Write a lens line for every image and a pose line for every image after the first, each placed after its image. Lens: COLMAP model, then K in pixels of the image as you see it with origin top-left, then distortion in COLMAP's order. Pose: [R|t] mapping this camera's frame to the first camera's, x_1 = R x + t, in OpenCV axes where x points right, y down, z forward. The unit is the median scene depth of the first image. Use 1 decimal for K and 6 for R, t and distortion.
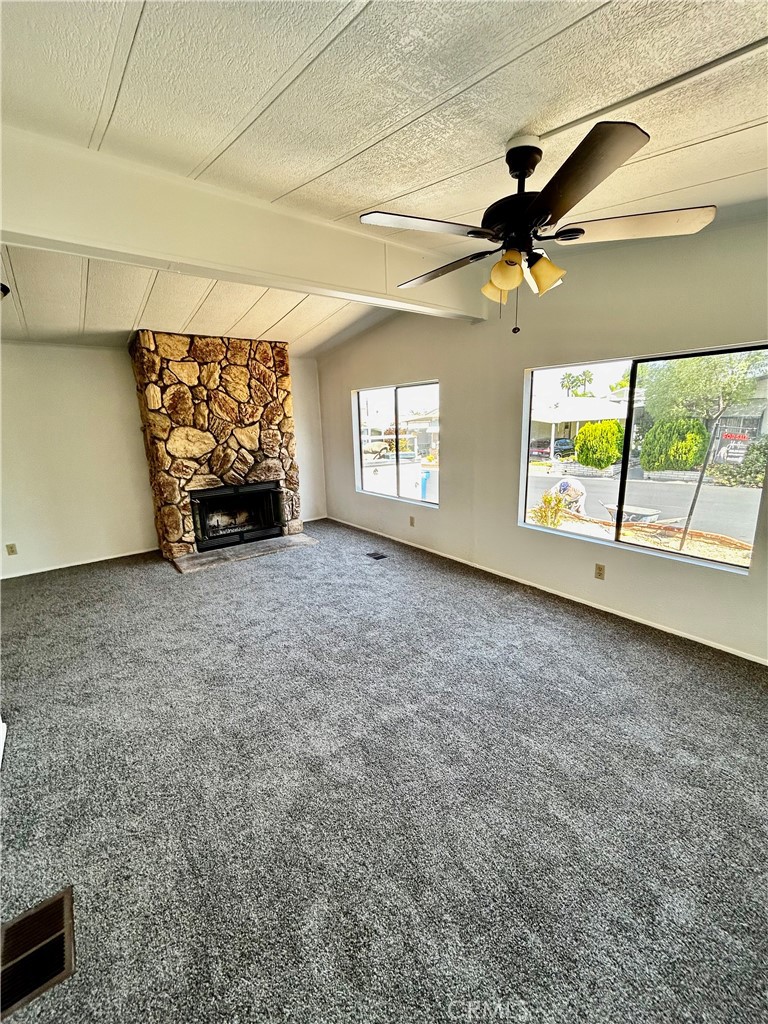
lens RADIAL K [[413.0, 0, 387.9], [0, 413.0, 516.1], [0, 0, 1]] dist [-0.007452, -0.000539]
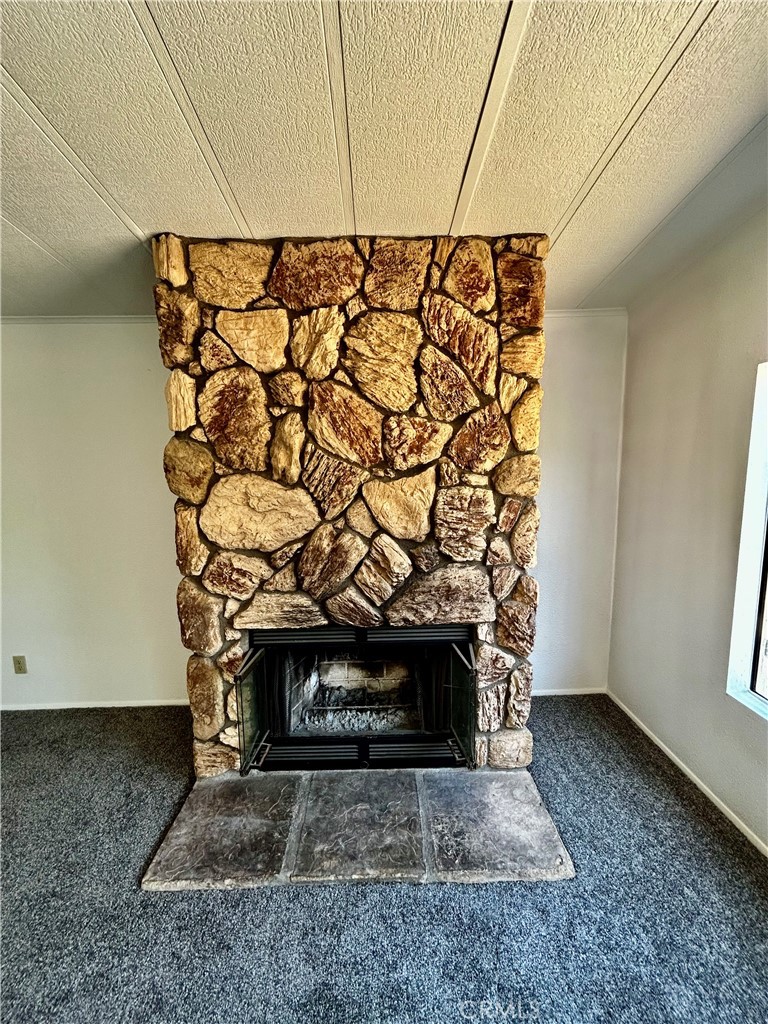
lens RADIAL K [[413.0, 0, 380.9], [0, 413.0, 514.2], [0, 0, 1]] dist [-0.007452, -0.000539]
pose [[0.803343, 0.091397, -0.588461, -0.142273], [-0.144250, 0.988590, -0.043381, -0.172648], [0.577782, 0.119735, 0.807361, 0.726308]]
